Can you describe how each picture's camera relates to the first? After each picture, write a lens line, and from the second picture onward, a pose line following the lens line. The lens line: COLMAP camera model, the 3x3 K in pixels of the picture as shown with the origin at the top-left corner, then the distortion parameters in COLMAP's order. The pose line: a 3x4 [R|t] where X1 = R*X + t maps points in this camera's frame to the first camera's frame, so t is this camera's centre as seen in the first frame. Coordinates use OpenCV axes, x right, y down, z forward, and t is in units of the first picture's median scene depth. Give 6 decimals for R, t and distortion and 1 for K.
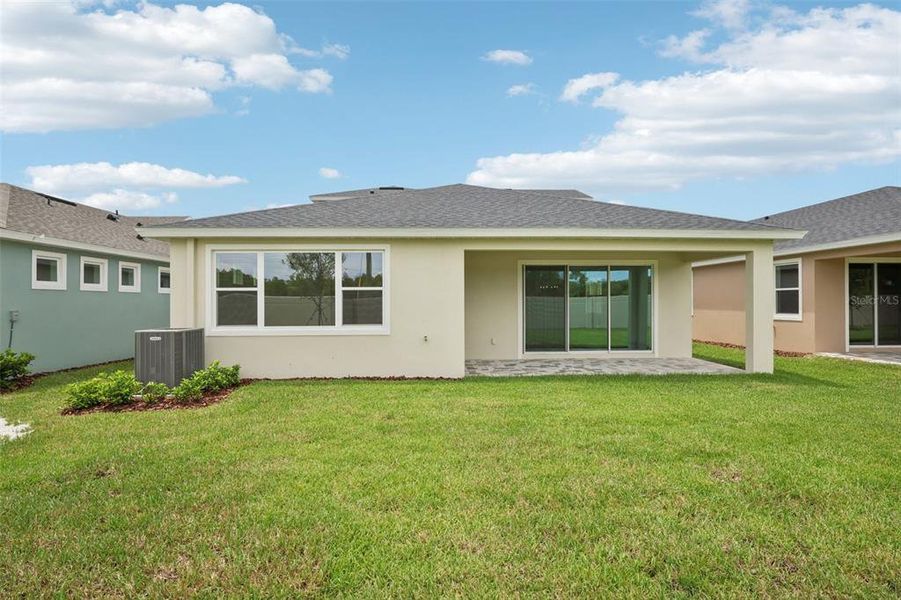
lens RADIAL K [[418.8, 0, 445.1], [0, 418.8, 304.2], [0, 0, 1]] dist [0.000930, 0.000229]
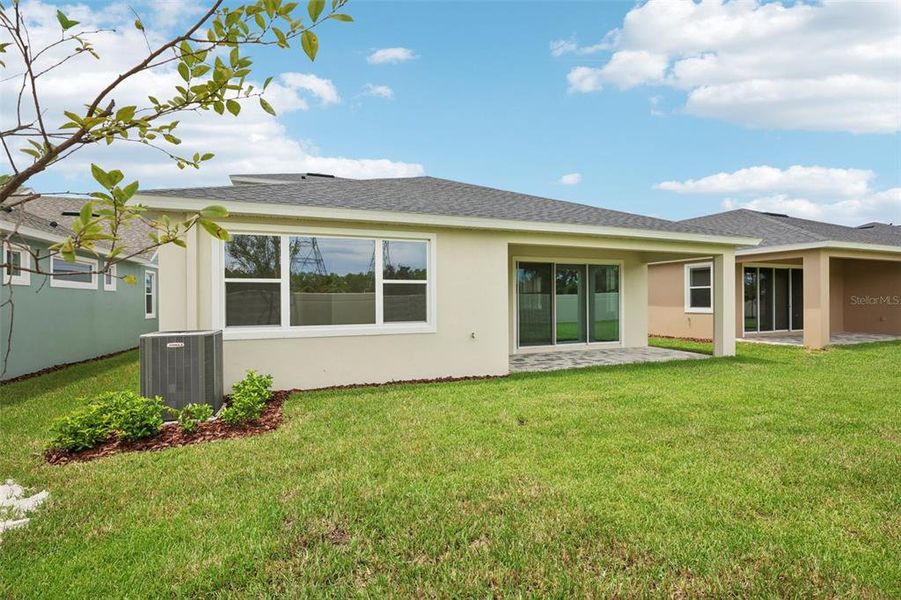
lens RADIAL K [[418.8, 0, 445.4], [0, 418.8, 296.9], [0, 0, 1]] dist [0.000930, 0.000229]
pose [[0.948780, -0.000135, 0.315938, -0.398065], [0.005057, 0.999878, -0.014759, 0.009086], [-0.315897, 0.015600, 0.948665, 0.126254]]
